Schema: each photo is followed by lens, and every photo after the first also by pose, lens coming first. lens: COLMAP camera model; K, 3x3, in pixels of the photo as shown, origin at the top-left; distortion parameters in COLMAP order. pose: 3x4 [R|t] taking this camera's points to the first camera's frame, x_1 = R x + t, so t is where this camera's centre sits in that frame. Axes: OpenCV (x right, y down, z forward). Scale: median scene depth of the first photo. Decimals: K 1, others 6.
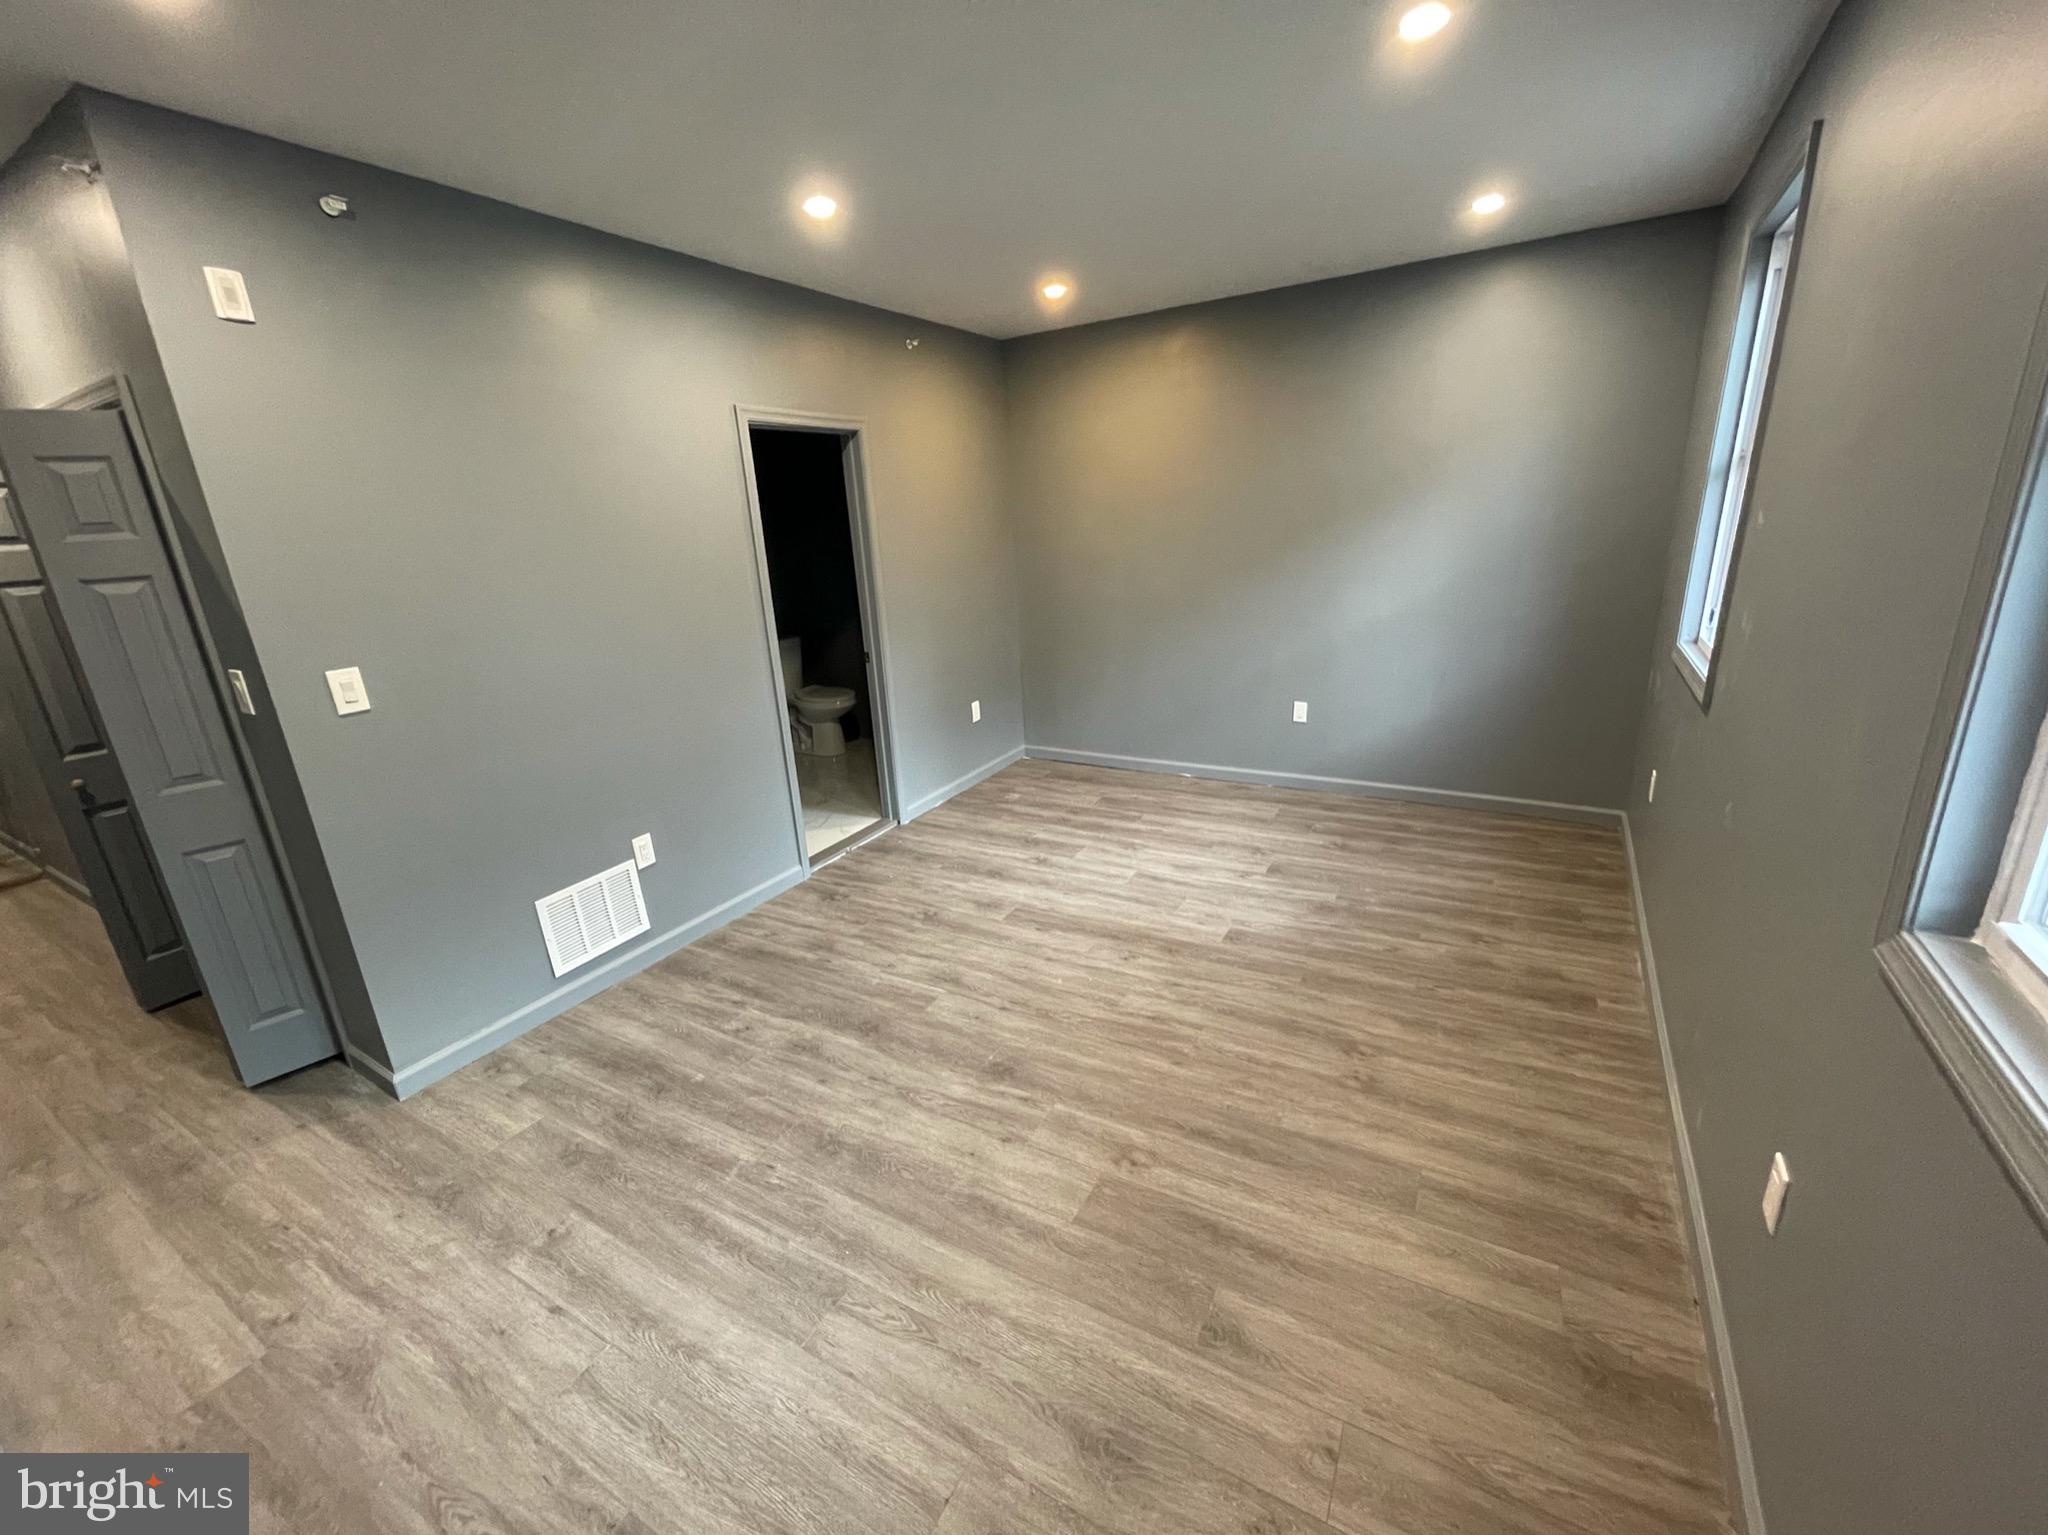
lens RADIAL K [[820.9, 0, 1017.3], [0, 820.9, 773.1], [0, 0, 1]] dist [0.001359, -0.000417]
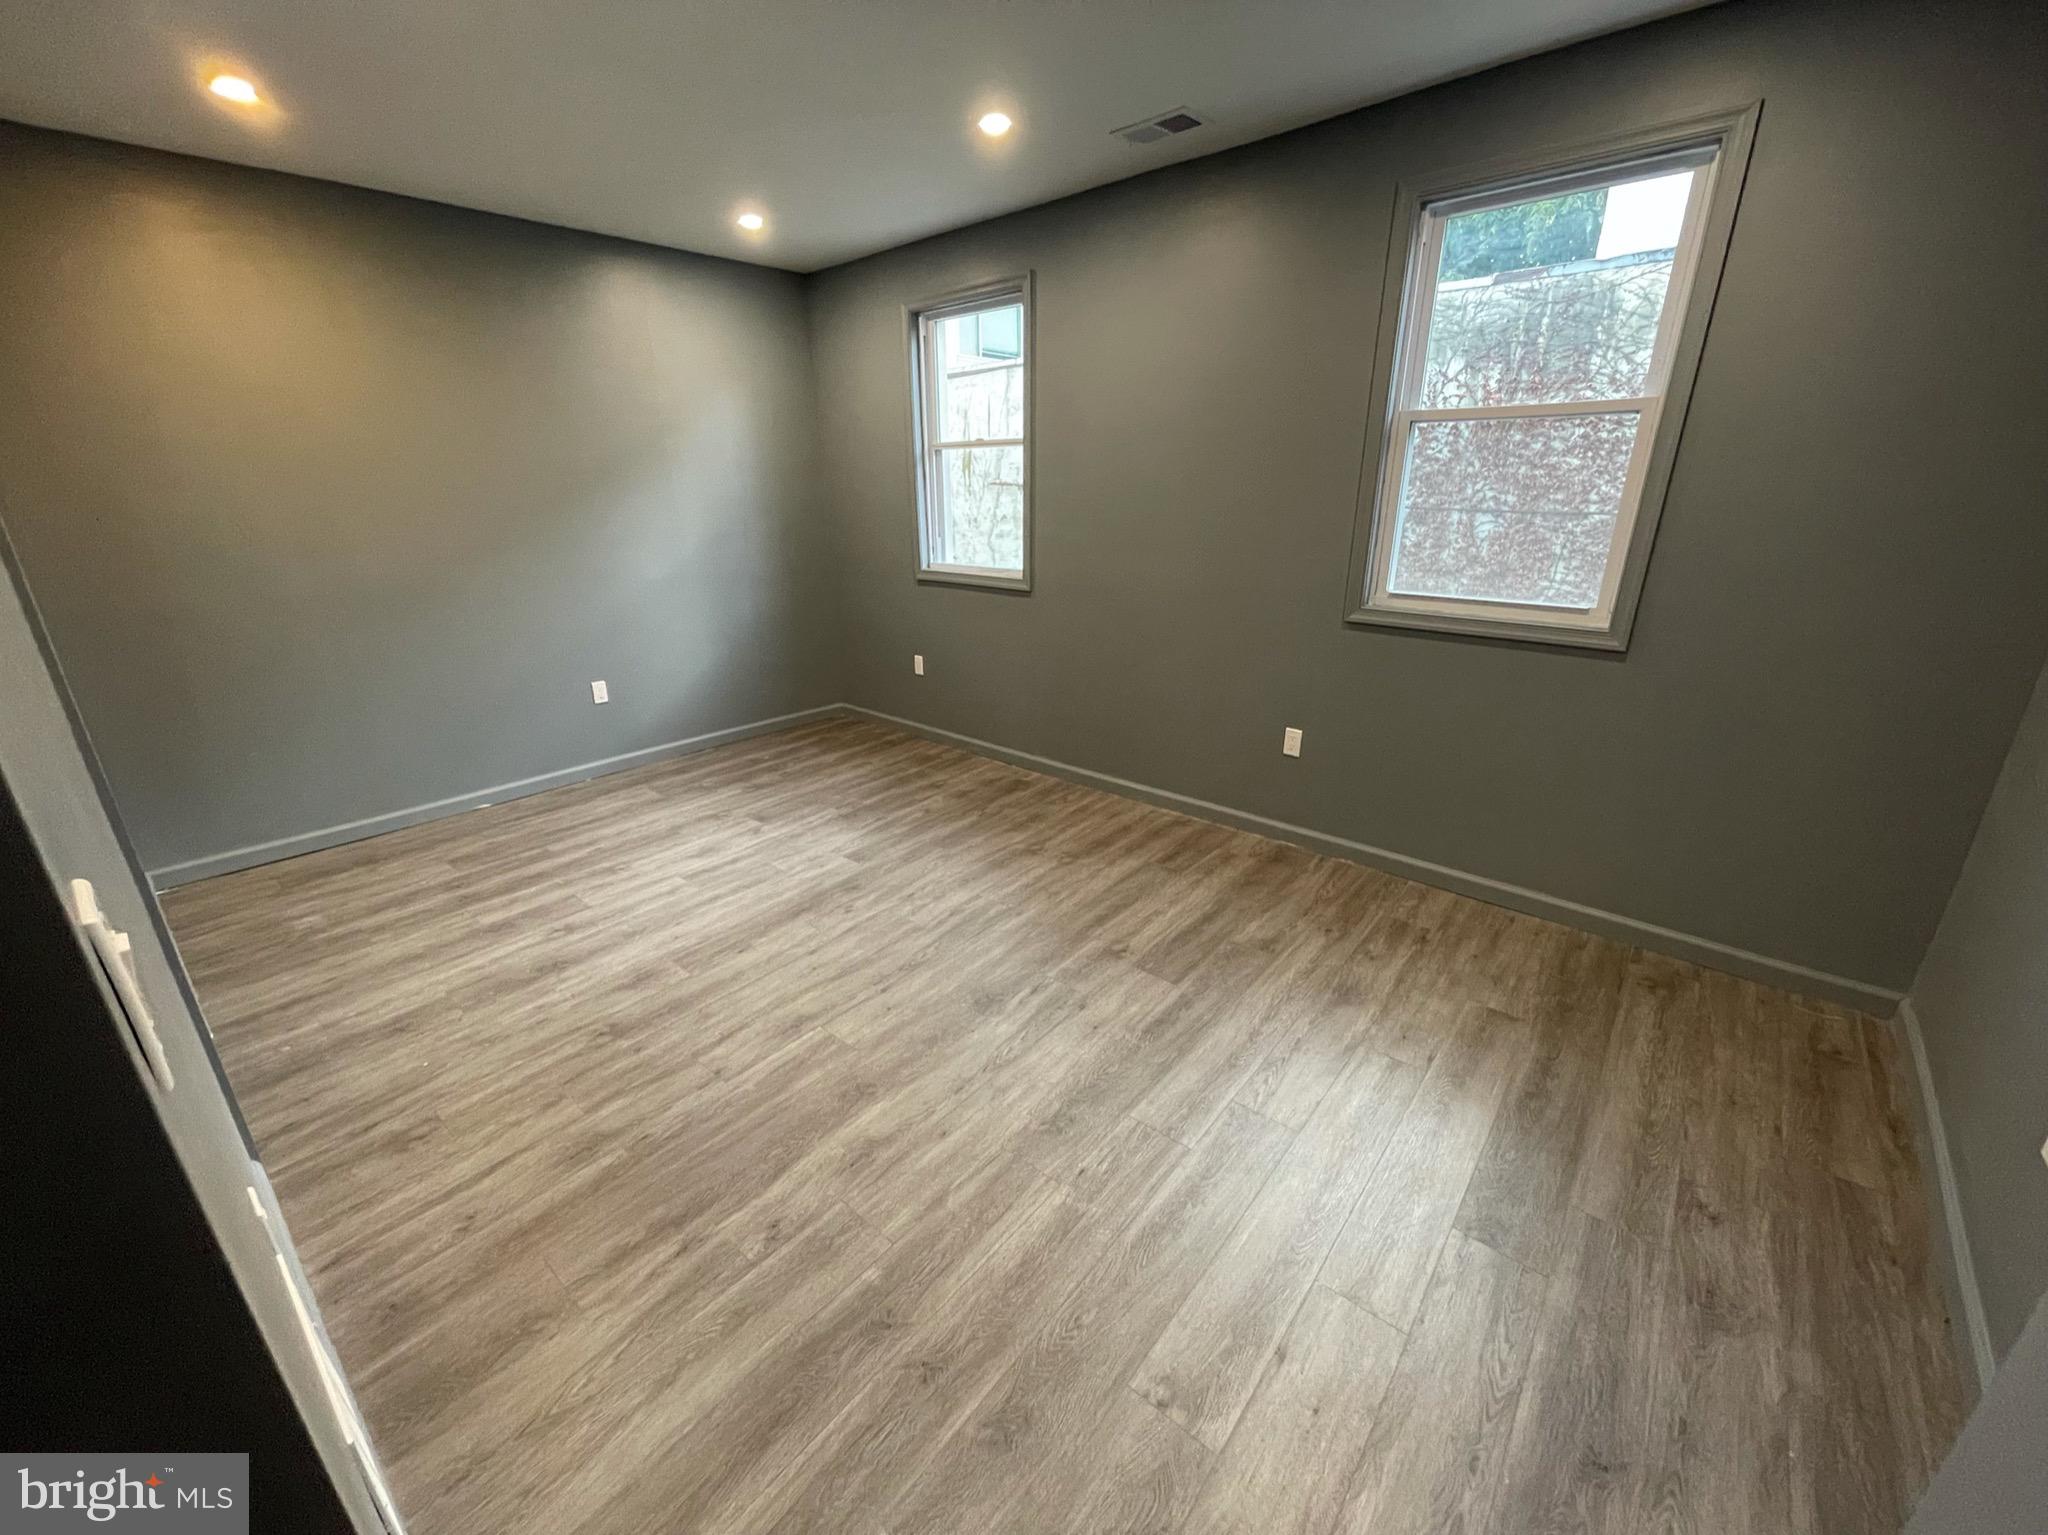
lens RADIAL K [[820.9, 0, 1016.3], [0, 820.9, 763.5], [0, 0, 1]] dist [0.001359, -0.000417]
pose [[0.182730, -0.276507, 0.943480, -0.619777], [0.292766, 0.931406, 0.216266, -0.081145], [-0.938562, 0.236701, 0.251147, 0.453968]]
